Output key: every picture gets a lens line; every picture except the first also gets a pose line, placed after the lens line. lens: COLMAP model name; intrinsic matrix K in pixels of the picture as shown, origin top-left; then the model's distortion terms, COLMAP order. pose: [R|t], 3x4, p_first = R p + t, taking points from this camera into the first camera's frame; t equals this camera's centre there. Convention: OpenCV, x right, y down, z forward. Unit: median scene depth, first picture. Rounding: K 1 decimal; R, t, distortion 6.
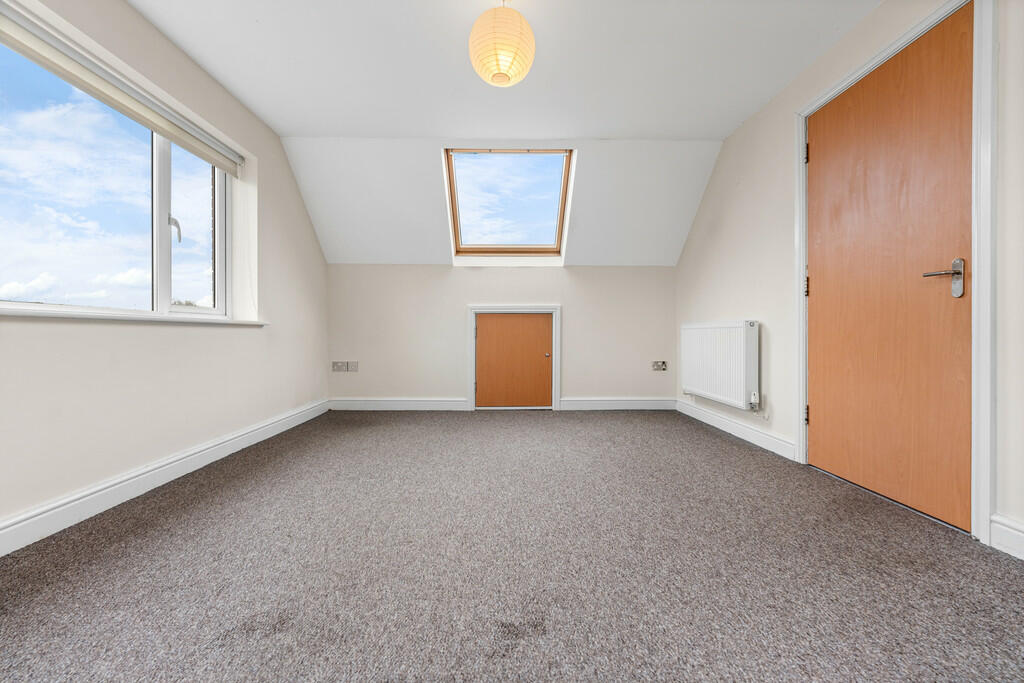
lens RADIAL K [[410.9, 0, 505.7], [0, 410.9, 344.4], [0, 0, 1]] dist [-0.001616, -0.000282]
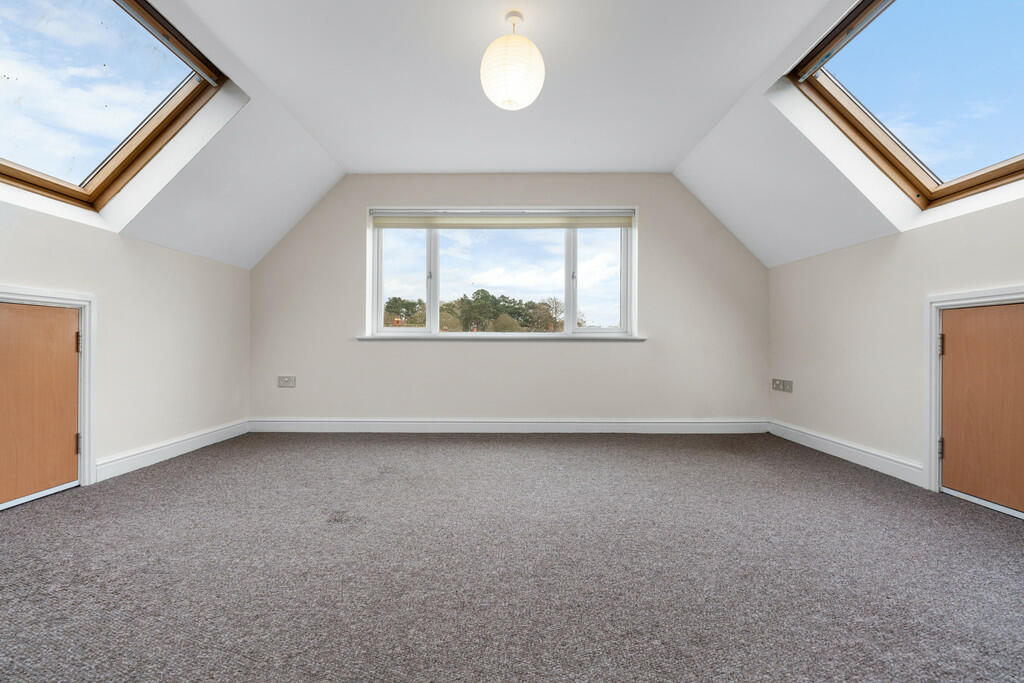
lens RADIAL K [[410.9, 0, 505.7], [0, 410.9, 344.4], [0, 0, 1]] dist [-0.001616, -0.000282]
pose [[-0.008178, -0.000576, -0.999966, 0.457448], [-0.021715, 0.999764, -0.000398, -0.017481], [0.999731, 0.021711, -0.008189, 0.443957]]
